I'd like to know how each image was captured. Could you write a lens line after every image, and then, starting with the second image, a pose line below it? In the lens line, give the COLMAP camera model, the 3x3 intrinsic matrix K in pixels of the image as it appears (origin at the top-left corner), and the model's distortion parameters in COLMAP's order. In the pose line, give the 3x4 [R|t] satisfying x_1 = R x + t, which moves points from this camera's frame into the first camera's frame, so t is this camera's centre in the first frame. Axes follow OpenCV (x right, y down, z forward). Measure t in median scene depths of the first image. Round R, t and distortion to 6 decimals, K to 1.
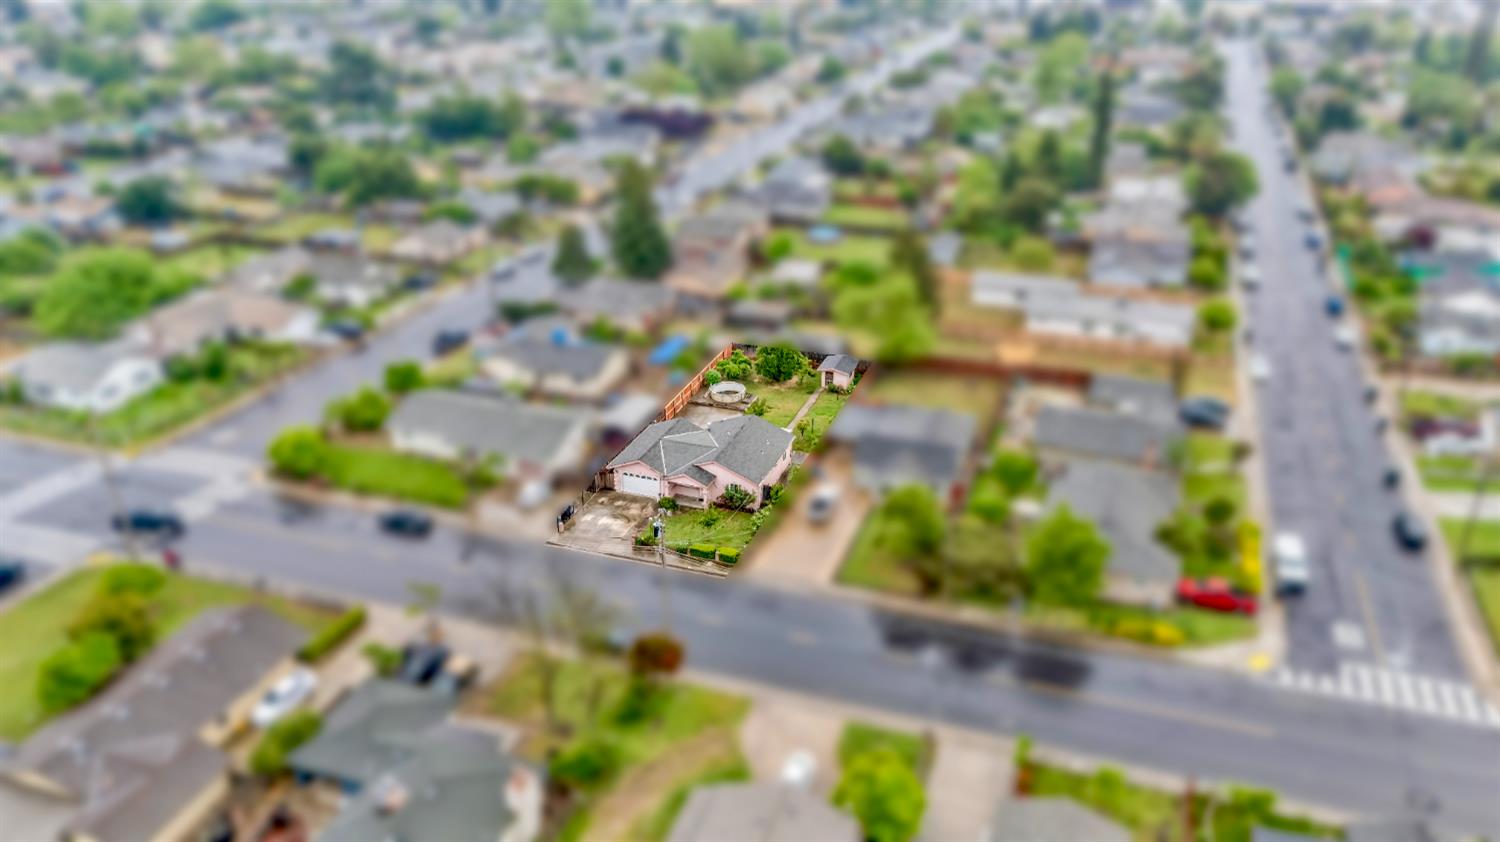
lens RADIAL K [[1091.7, 0, 750.0], [0, 1091.7, 421.0], [0, 0, 1]] dist [0.007053, 0.003145]
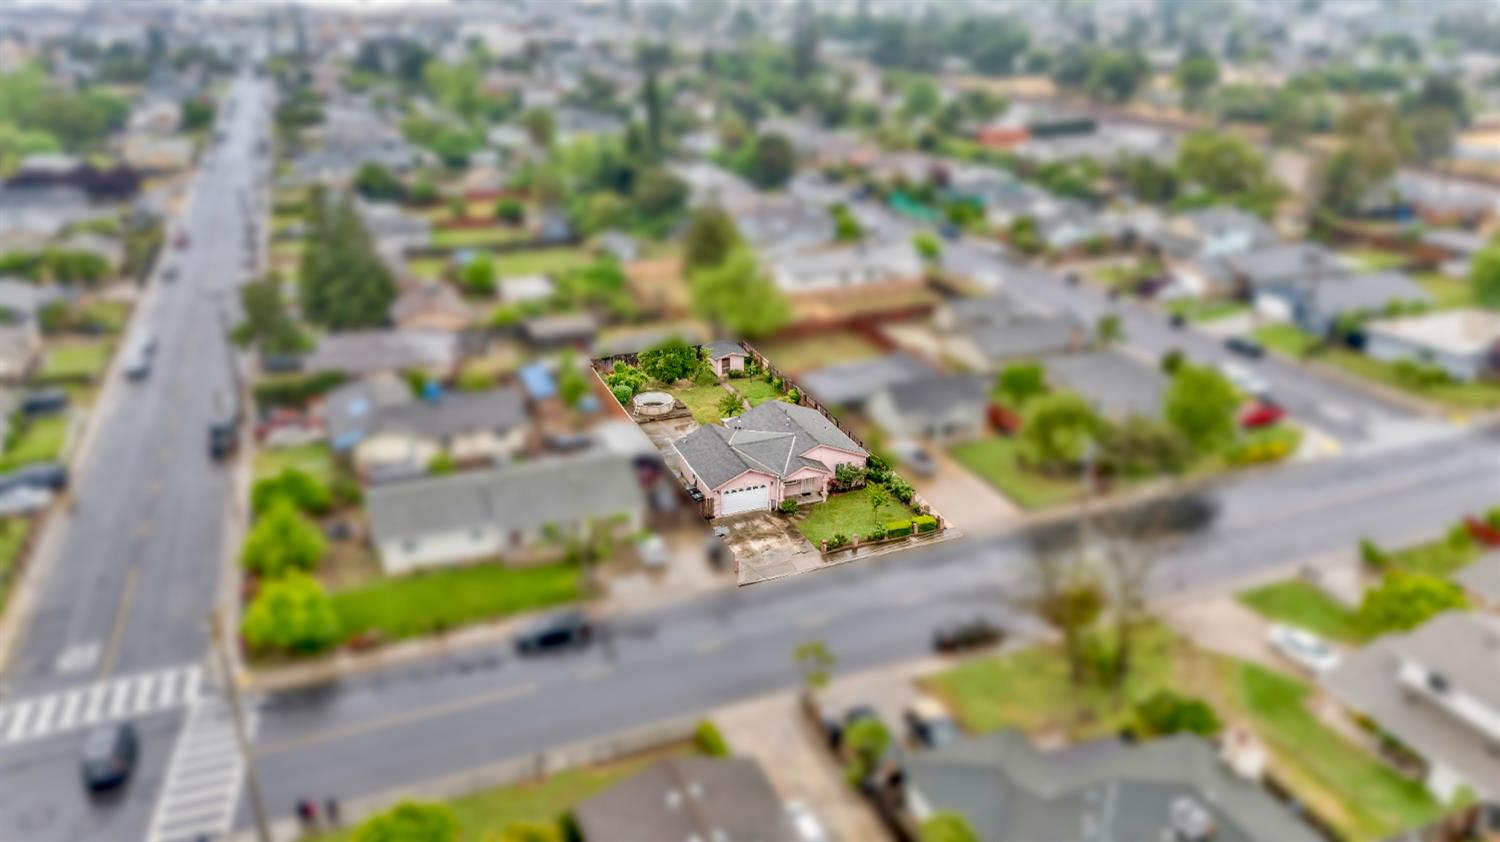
lens RADIAL K [[1091.7, 0, 750.0], [0, 1091.7, 421.0], [0, 0, 1]] dist [0.007053, 0.003145]
pose [[0.748848, -0.250682, 0.613502, -0.511045], [0.279233, 0.958870, 0.050966, -0.035929], [-0.601045, 0.133145, 0.788046, 0.269358]]
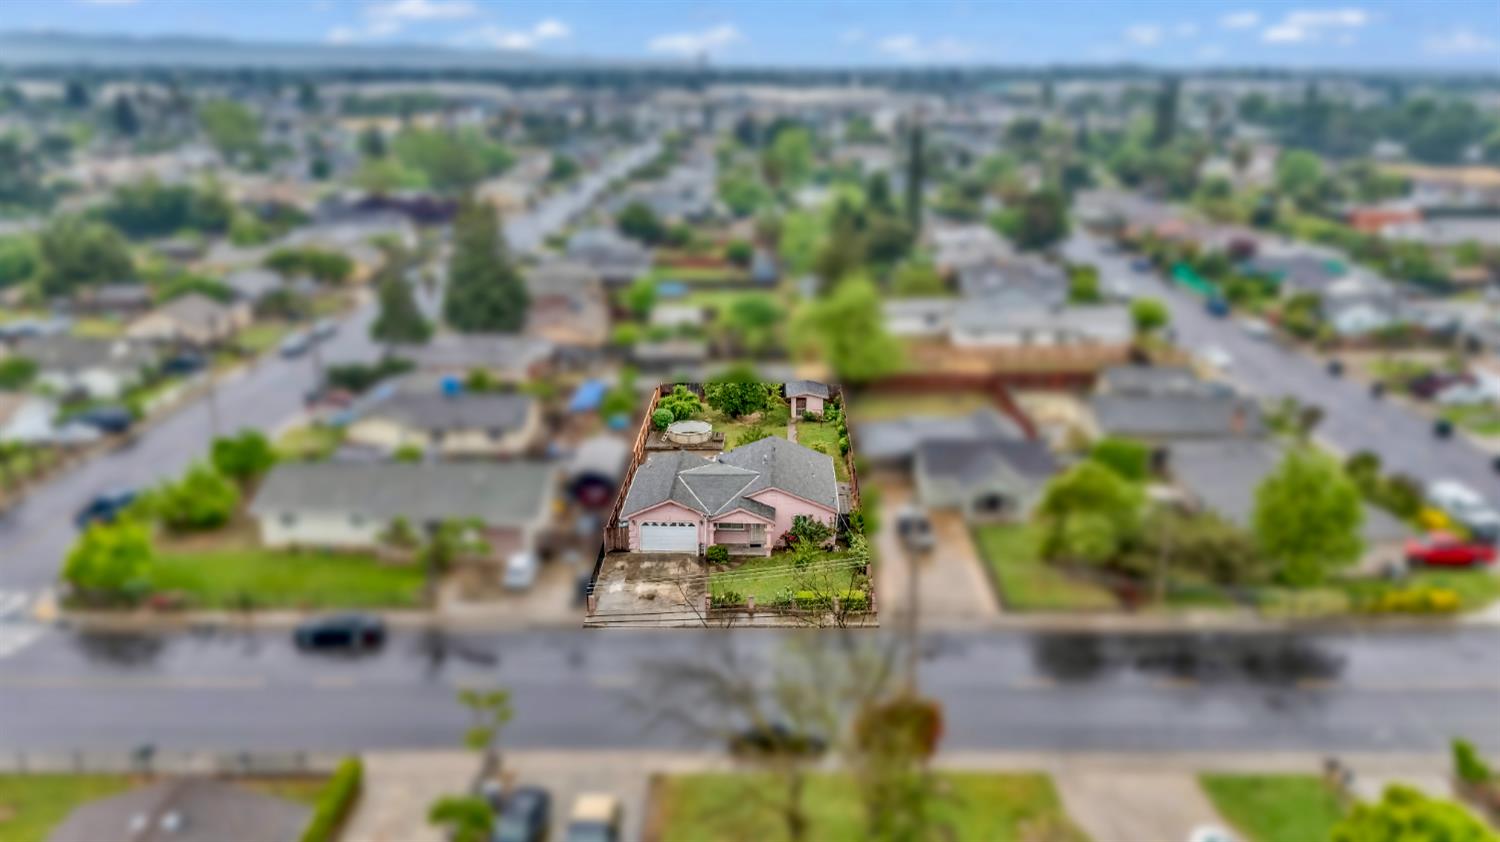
lens RADIAL K [[1095.7, 0, 762.8], [0, 1095.7, 419.6], [0, 0, 1]] dist [-0.000563, -0.003138]
pose [[0.945085, -0.096090, 0.312380, -0.219554], [0.136566, 0.984466, -0.110347, 0.059767], [-0.296924, 0.146947, 0.943527, 0.244785]]
